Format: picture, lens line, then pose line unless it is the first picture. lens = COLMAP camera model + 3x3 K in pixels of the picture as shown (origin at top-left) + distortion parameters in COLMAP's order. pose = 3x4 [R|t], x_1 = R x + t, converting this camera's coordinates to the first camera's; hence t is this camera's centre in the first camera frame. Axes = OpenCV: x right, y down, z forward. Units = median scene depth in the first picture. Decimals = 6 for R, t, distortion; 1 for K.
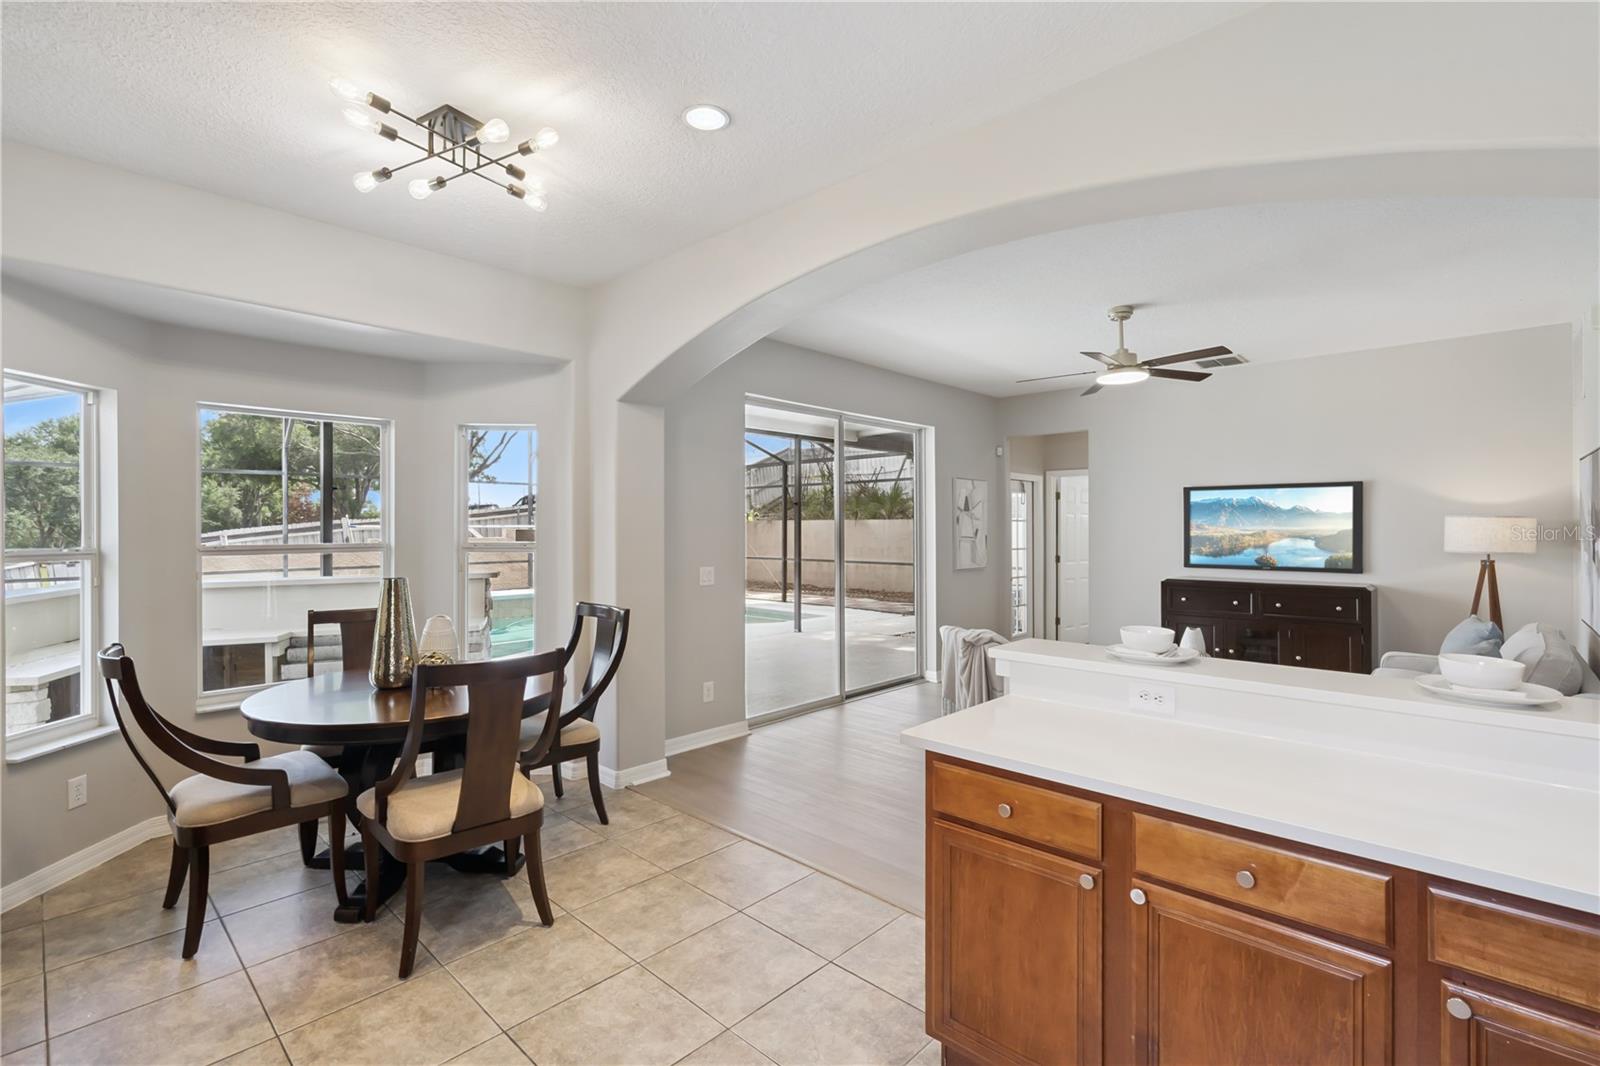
lens RADIAL K [[734.3, 0, 793.8], [0, 734.3, 526.0], [0, 0, 1]] dist [-0.009623, 0.000015]
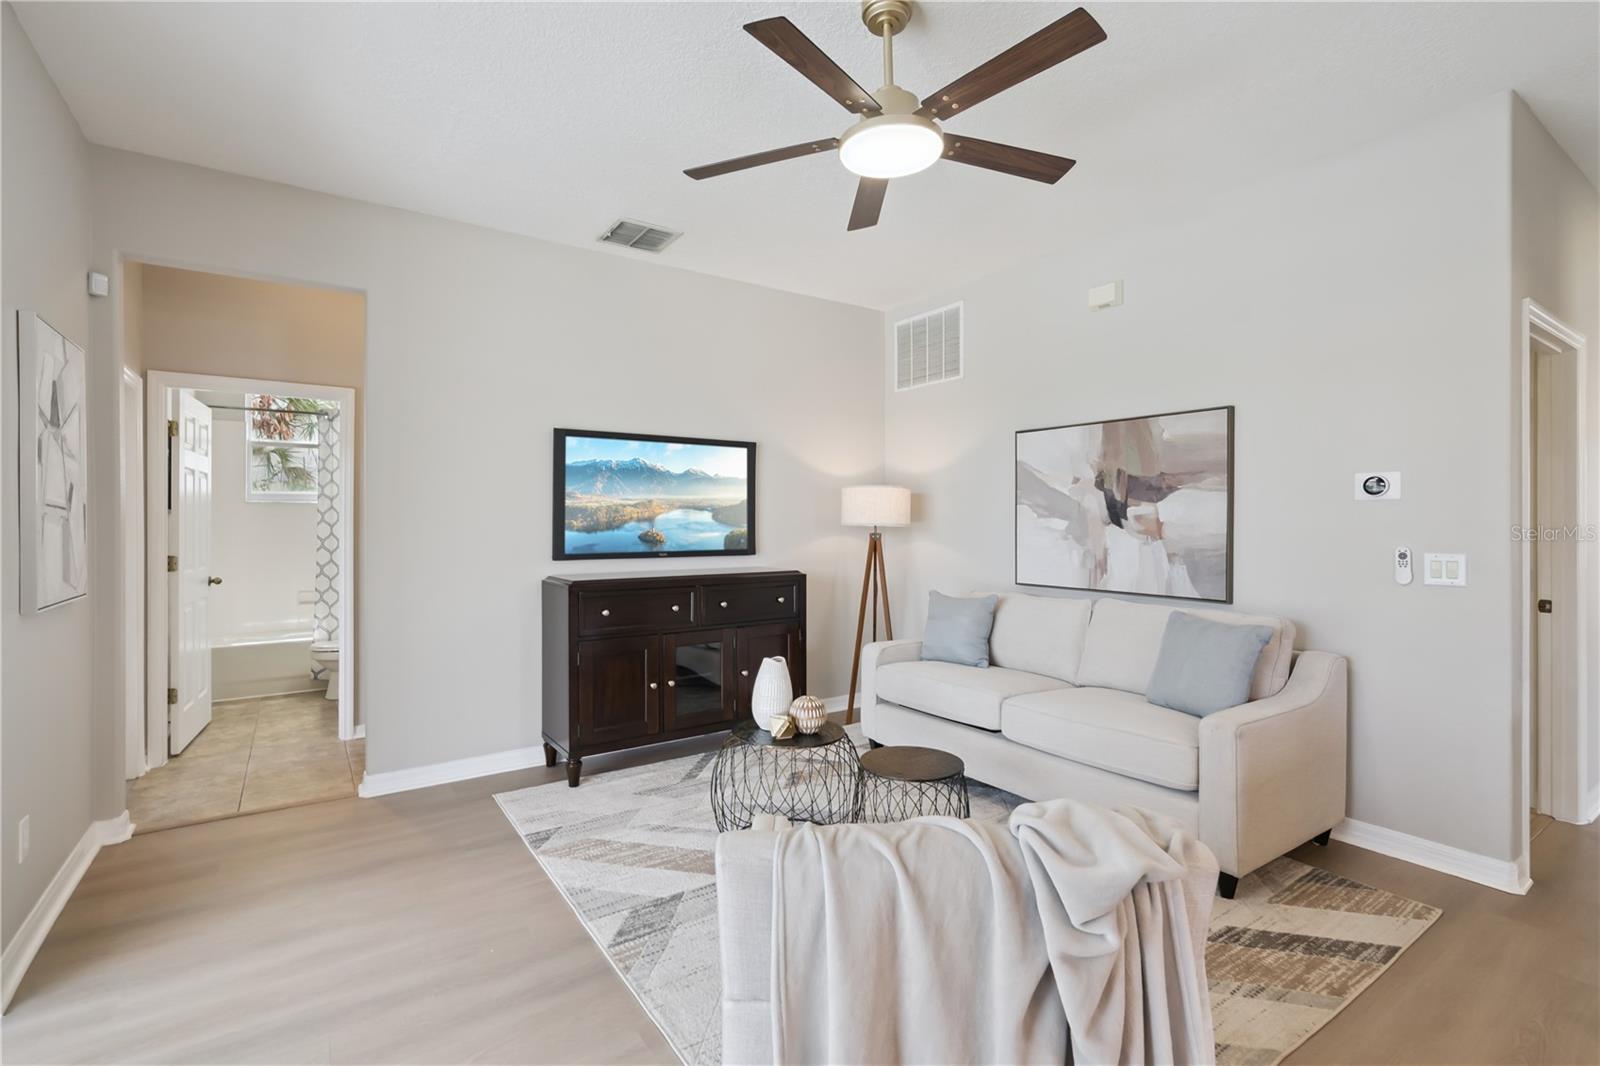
lens RADIAL K [[734.3, 0, 797.5], [0, 734.3, 521.3], [0, 0, 1]] dist [-0.009623, 0.000015]
pose [[0.212825, 0.001622, 0.977089, -0.048849], [-0.003077, 0.999995, -0.000990, 0.029092], [-0.977085, -0.002796, 0.212829, 0.713084]]
